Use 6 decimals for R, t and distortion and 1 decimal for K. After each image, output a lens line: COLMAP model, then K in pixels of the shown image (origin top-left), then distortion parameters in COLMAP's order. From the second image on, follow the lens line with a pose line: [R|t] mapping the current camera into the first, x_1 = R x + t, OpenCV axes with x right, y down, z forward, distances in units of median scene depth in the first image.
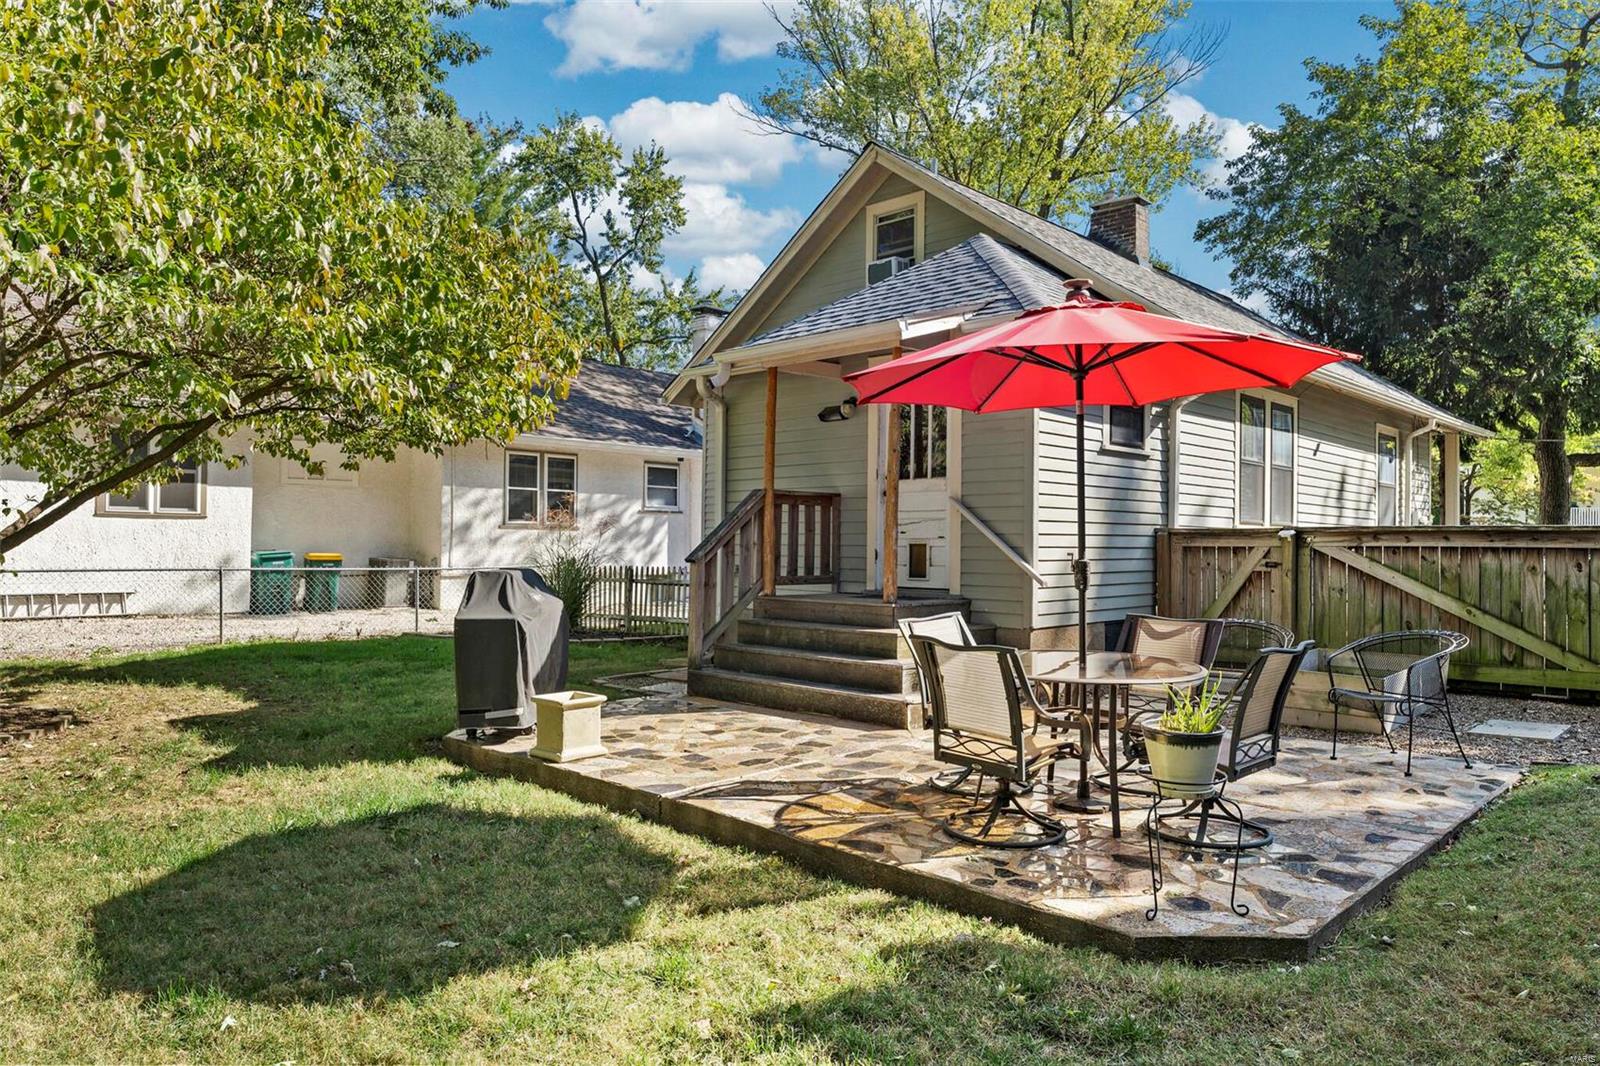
lens RADIAL K [[1058.8, 0, 800.0], [0, 1058.8, 533.0], [0, 0, 1]] dist [0.002564, 0.000708]
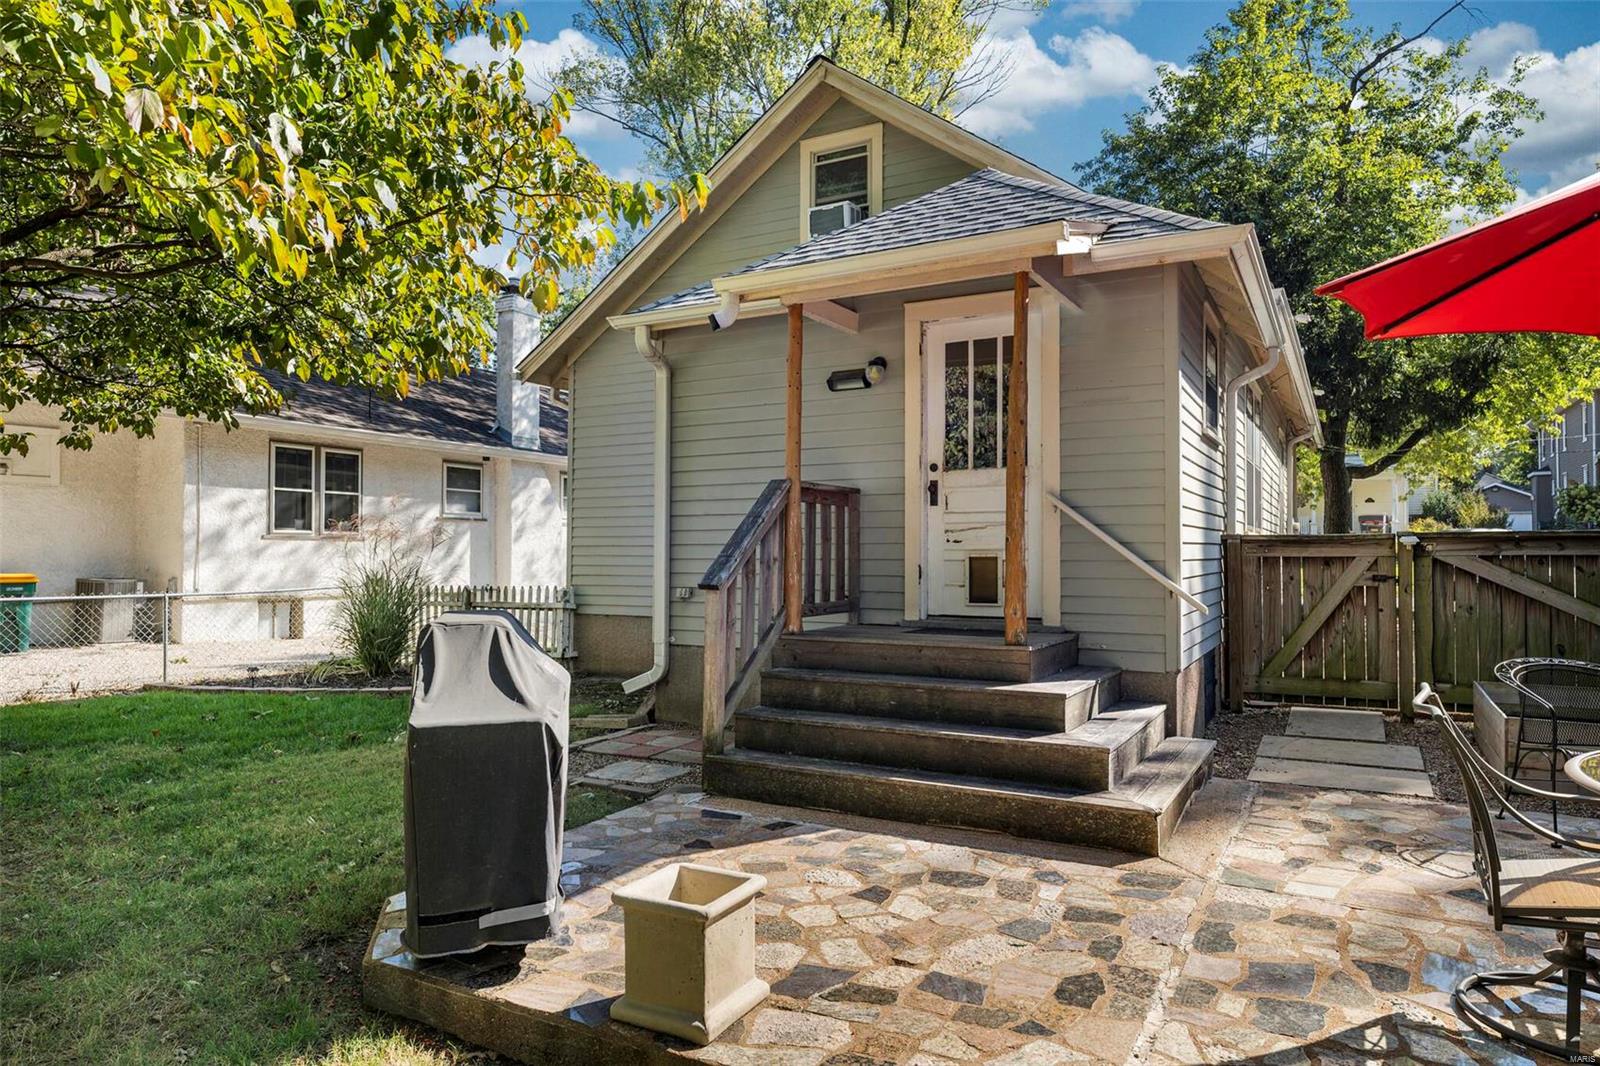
lens RADIAL K [[996.4, 0, 800.0], [0, 996.4, 533.0], [0, 0, 1]] dist [0.002626, -0.000319]
pose [[0.965512, -0.002469, 0.260345, -0.220659], [0.004765, 0.999955, -0.008190, -0.001362], [-0.260313, 0.009148, 0.965481, 0.420319]]
